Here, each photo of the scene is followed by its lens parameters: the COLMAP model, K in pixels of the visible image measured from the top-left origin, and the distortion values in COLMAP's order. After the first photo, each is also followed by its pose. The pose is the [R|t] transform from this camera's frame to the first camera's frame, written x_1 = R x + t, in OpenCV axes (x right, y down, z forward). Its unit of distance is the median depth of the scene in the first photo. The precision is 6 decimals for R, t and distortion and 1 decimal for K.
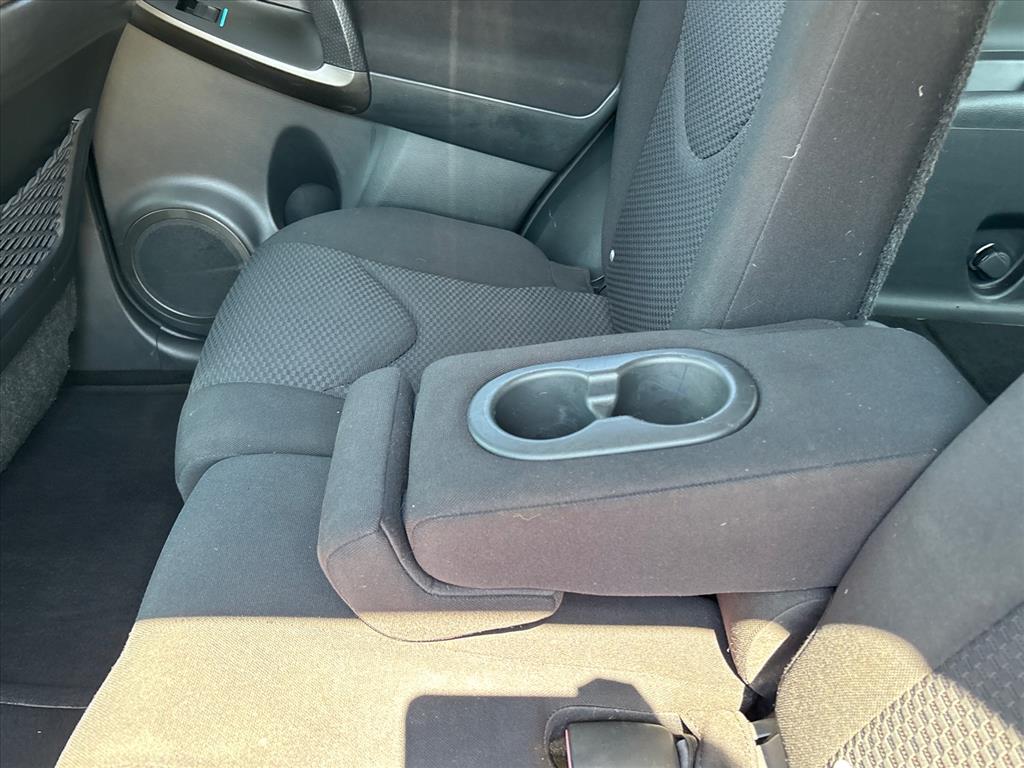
lens RADIAL K [[852.7, 0, 508.7], [0, 852.7, 412.2], [0, 0, 1]] dist [0.013587, 0.004745]
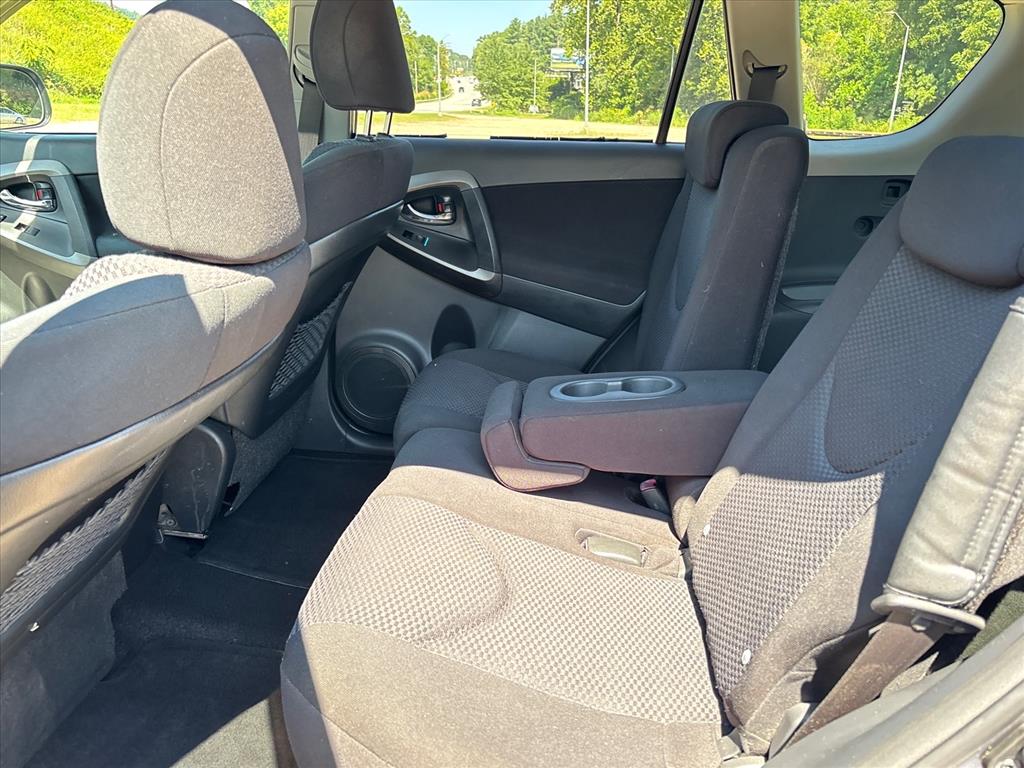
lens RADIAL K [[852.7, 0, 508.7], [0, 852.7, 412.2], [0, 0, 1]] dist [0.013587, 0.004745]
pose [[0.994103, 0.062573, -0.088561, 0.022512], [-0.085844, 0.953115, -0.290178, 0.379426], [0.066251, 0.296069, 0.952866, -0.583649]]
